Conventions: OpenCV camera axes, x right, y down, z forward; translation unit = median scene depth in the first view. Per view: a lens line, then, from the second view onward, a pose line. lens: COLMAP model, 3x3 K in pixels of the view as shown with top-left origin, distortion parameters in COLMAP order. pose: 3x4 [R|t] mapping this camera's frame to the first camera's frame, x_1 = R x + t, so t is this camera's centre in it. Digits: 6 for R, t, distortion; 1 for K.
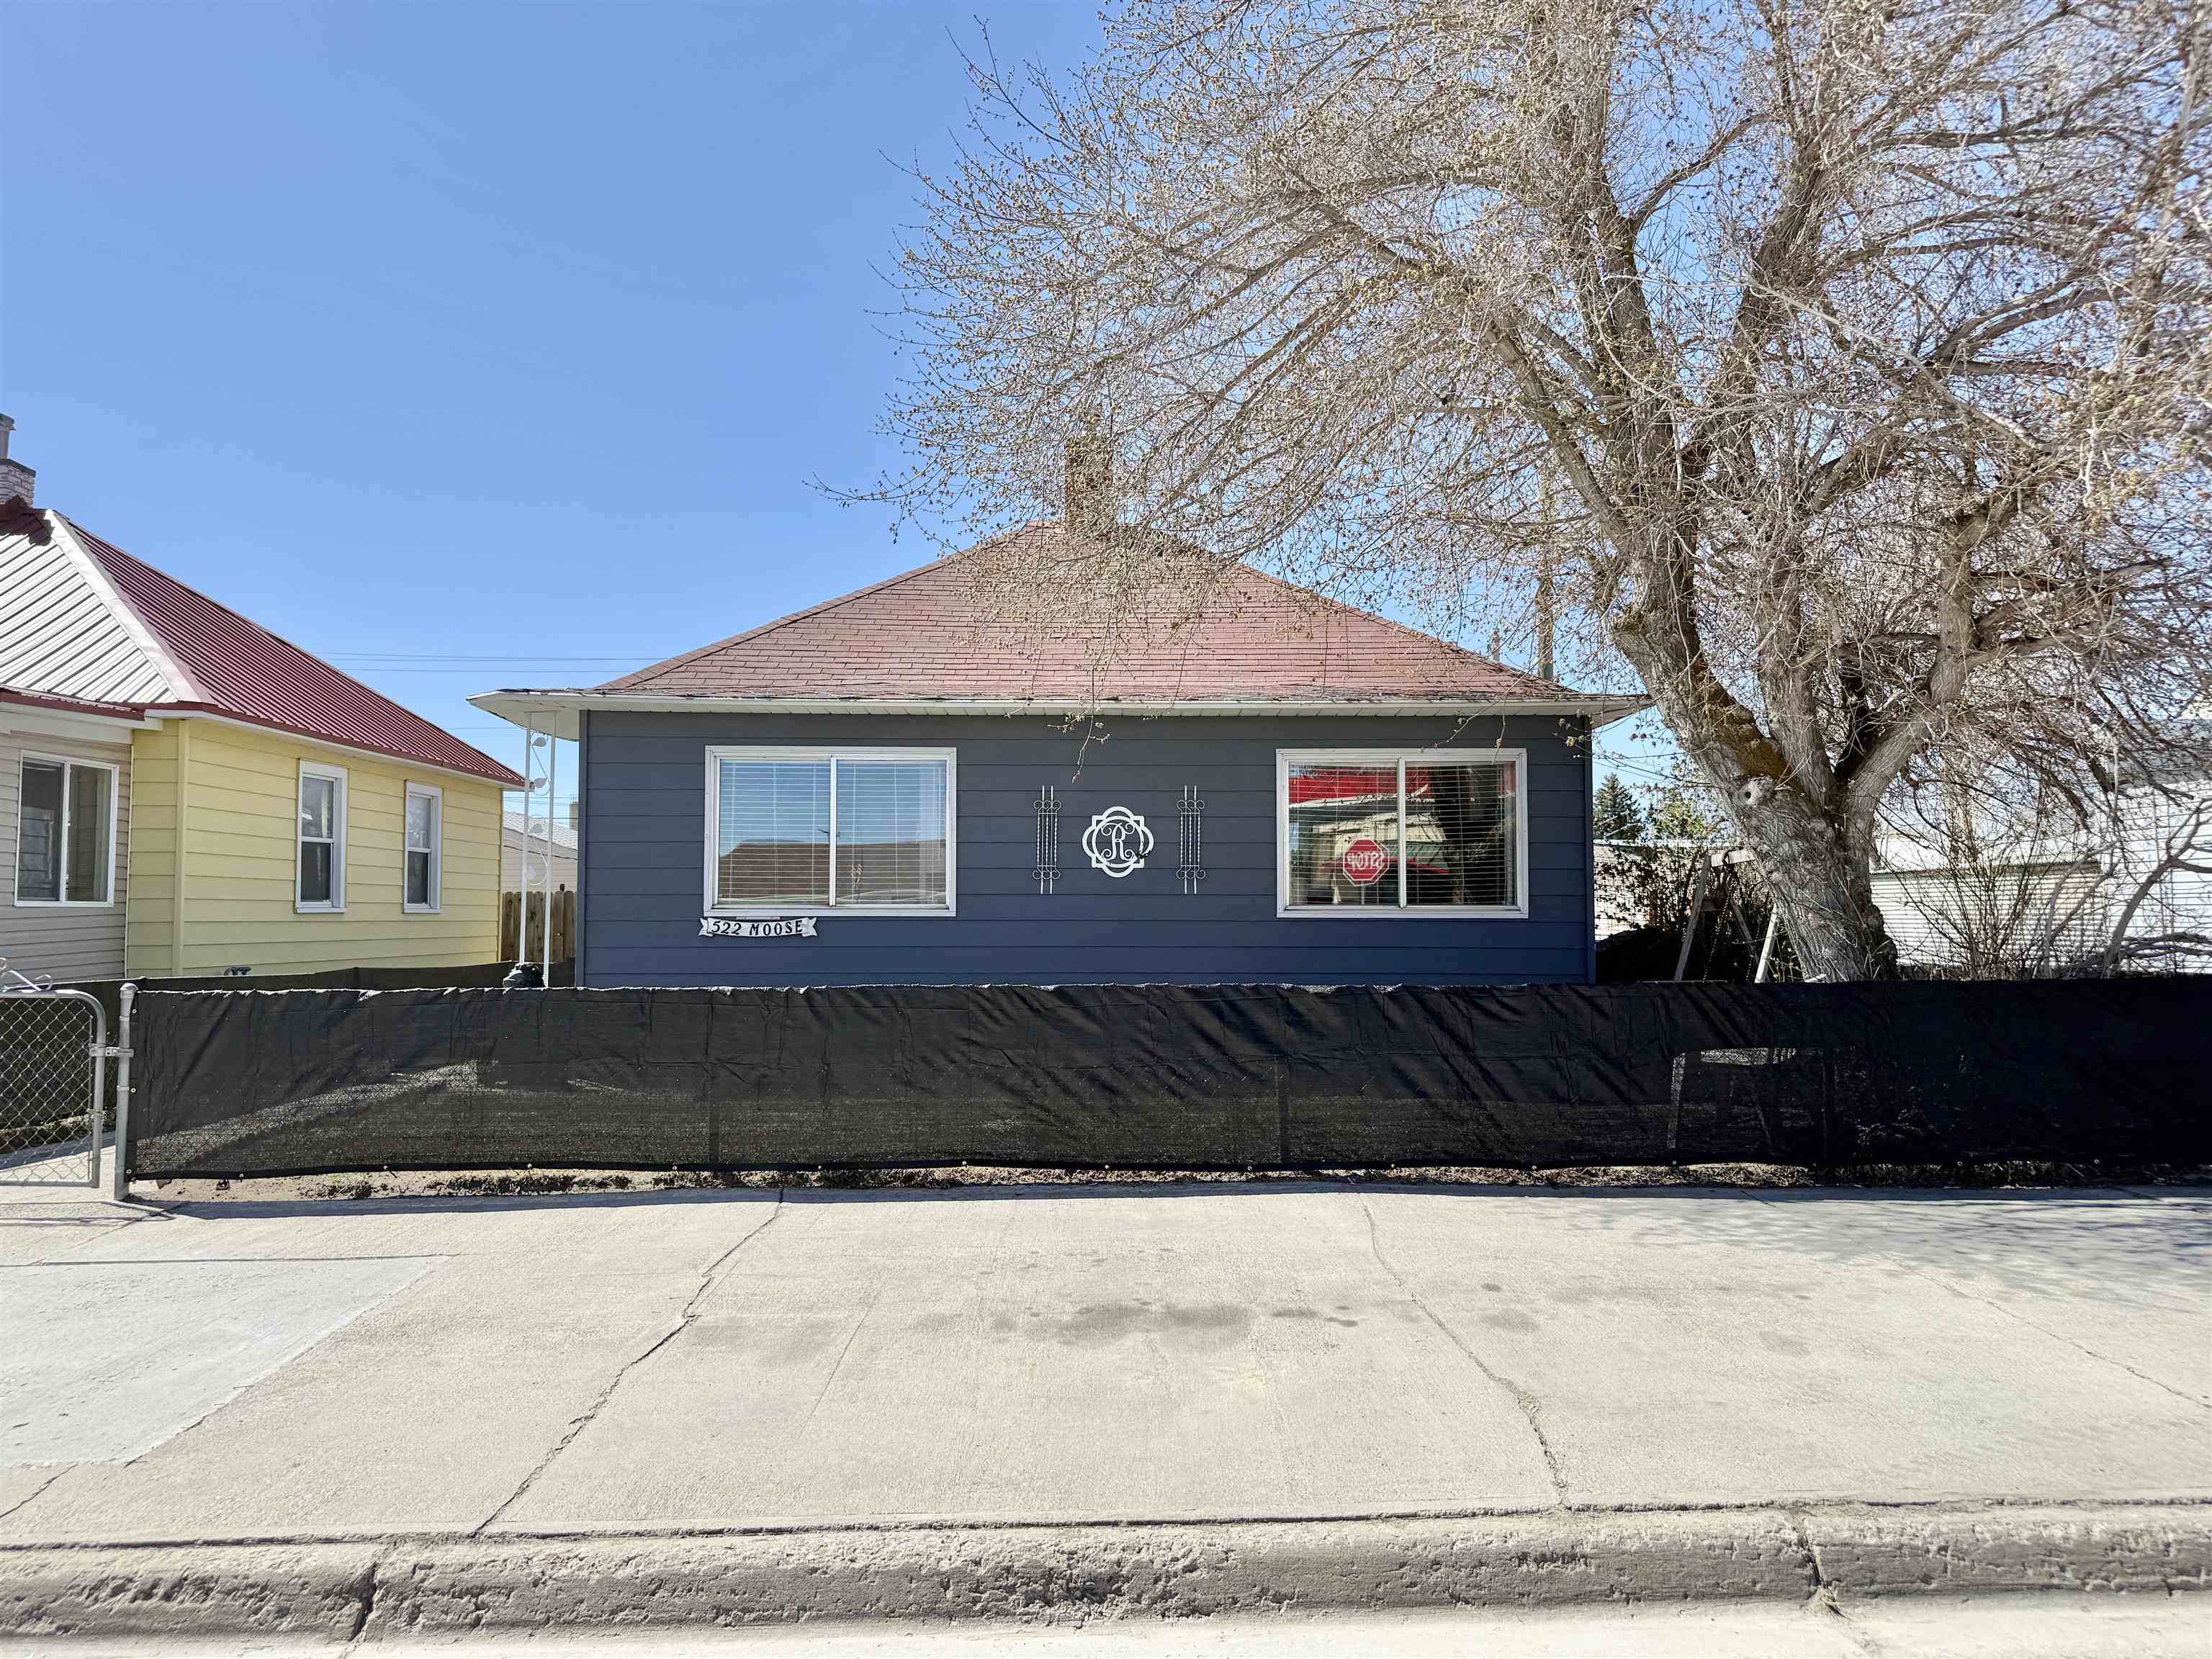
lens RADIAL K [[1559.8, 0, 1105.3], [0, 1559.8, 821.4], [0, 0, 1]] dist [0.070890, -0.090406]
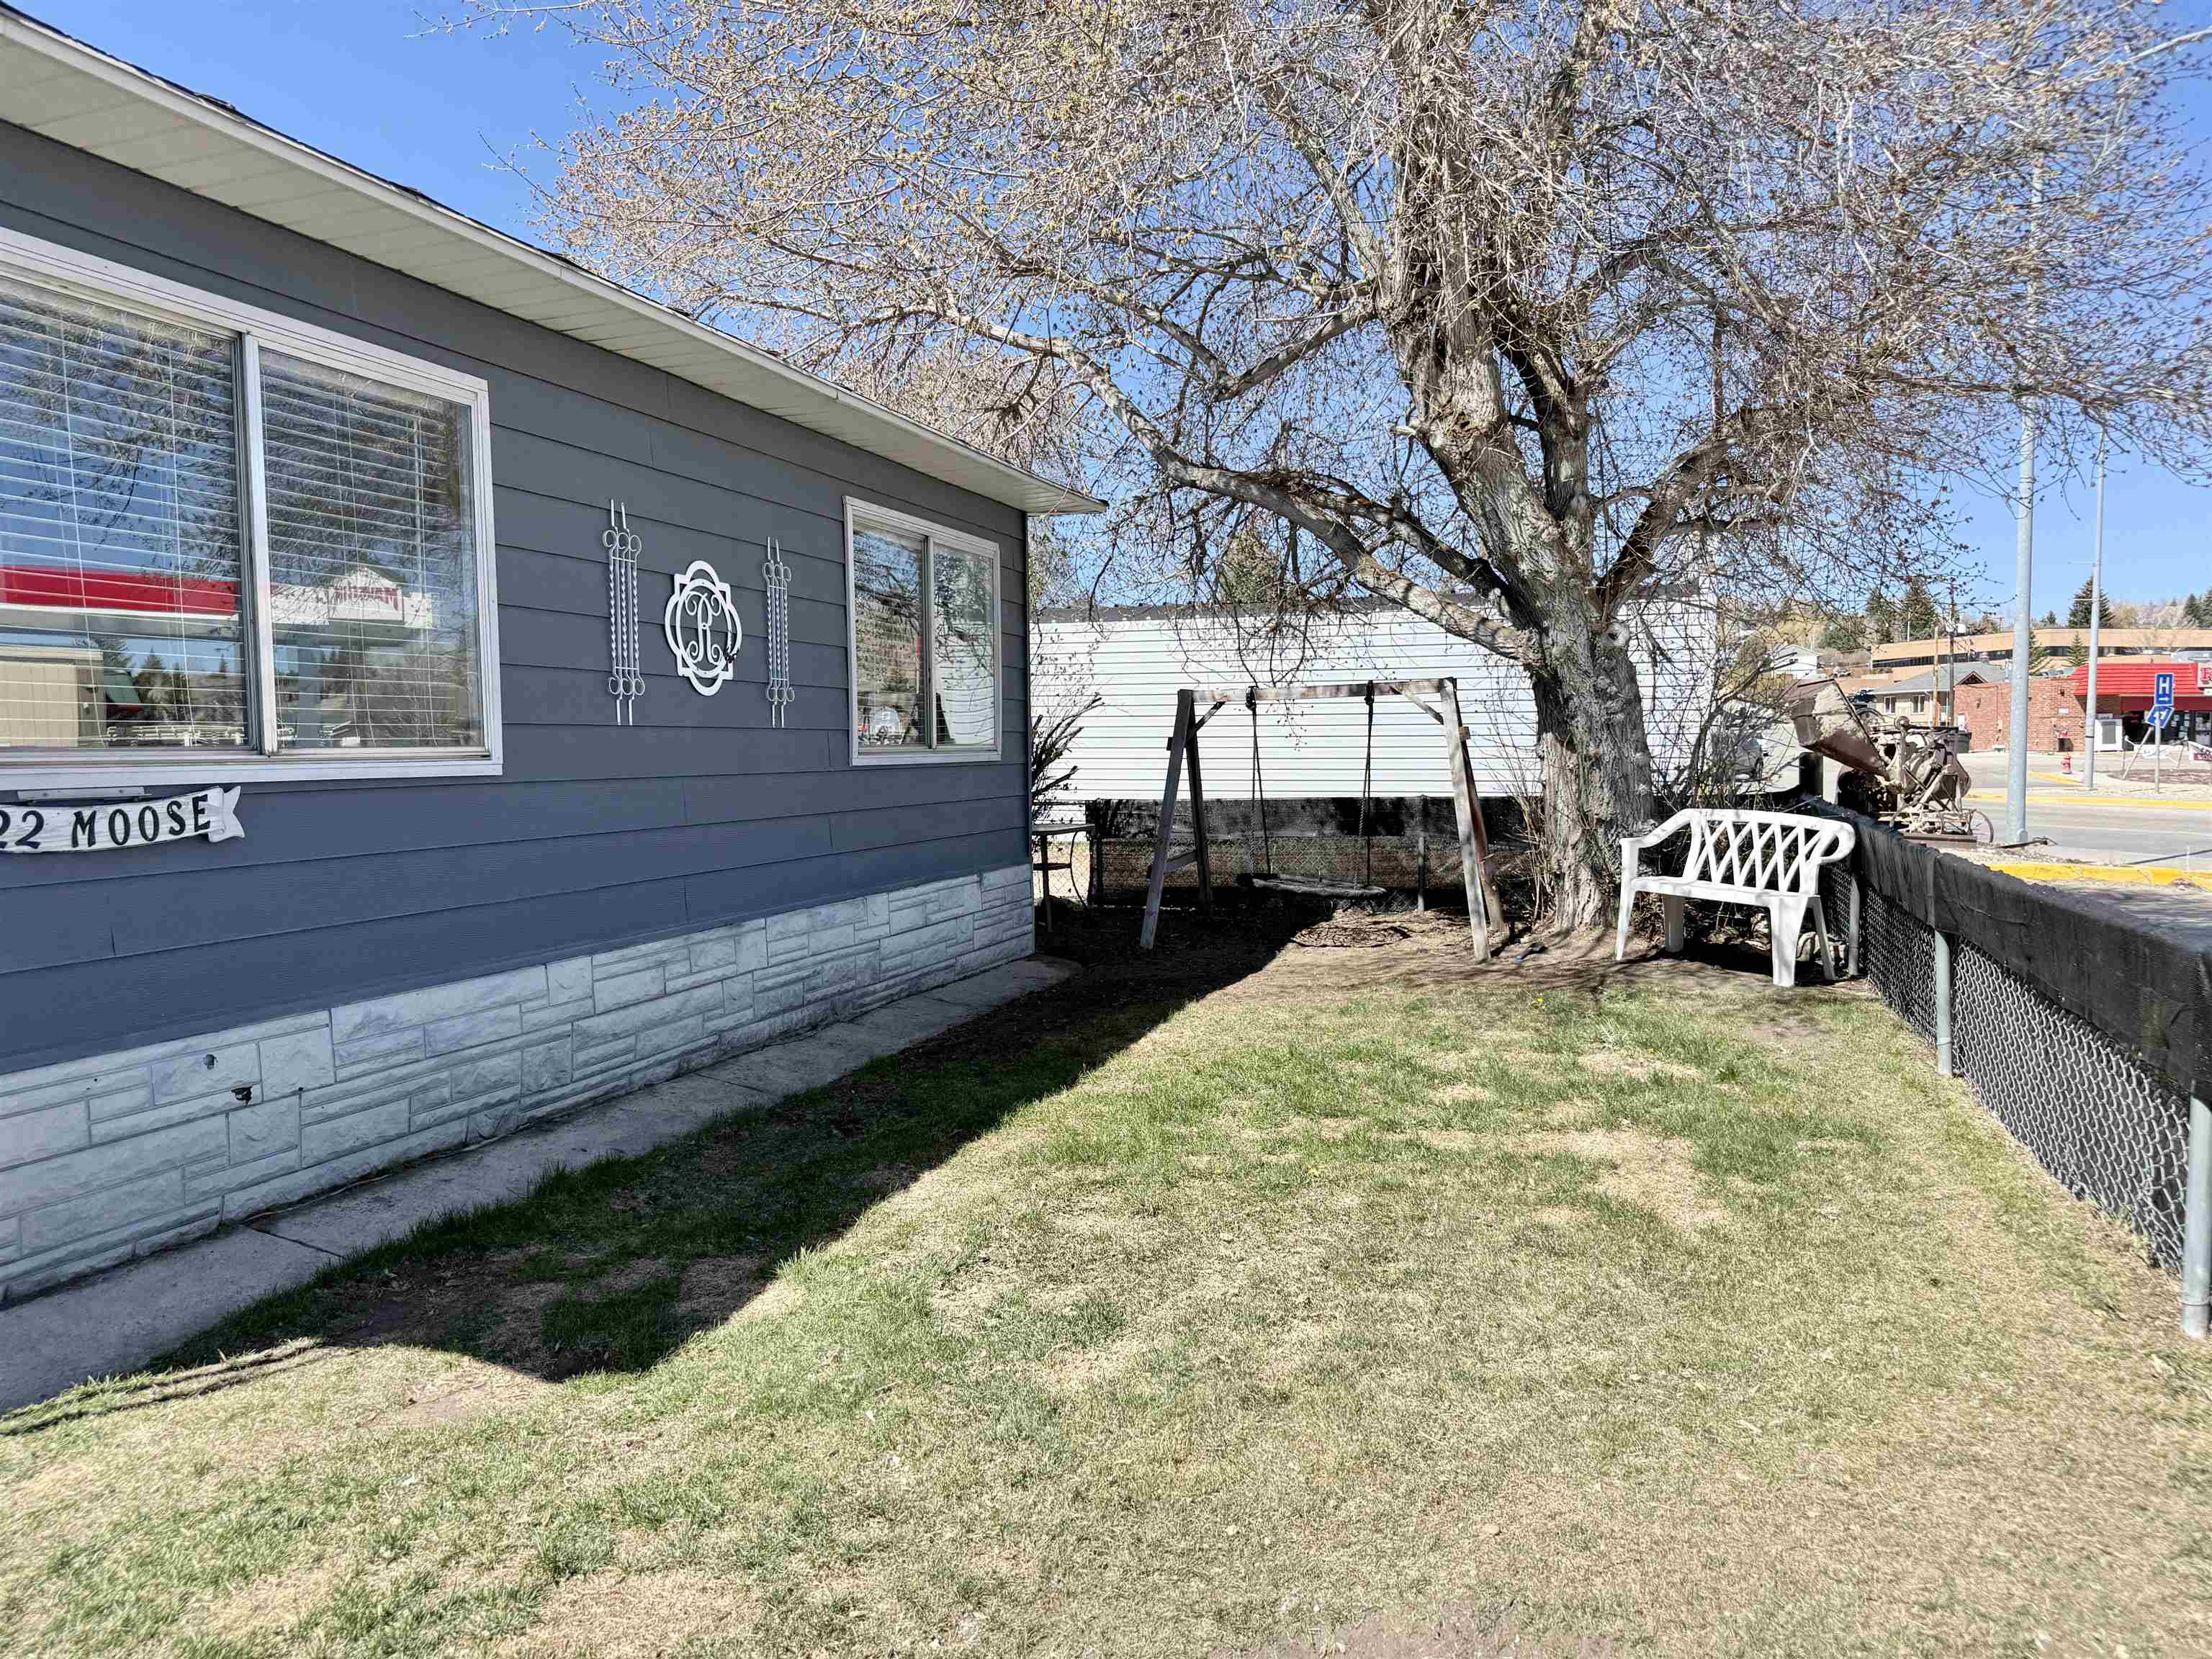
lens RADIAL K [[1559.8, 0, 1105.6], [0, 1559.8, 841.0], [0, 0, 1]] dist [0.070890, -0.090406]
pose [[0.326085, -0.063652, 0.943195, -0.531899], [-0.054118, 0.994837, 0.085848, 0.036874], [-0.943790, -0.079038, 0.320957, 0.798759]]
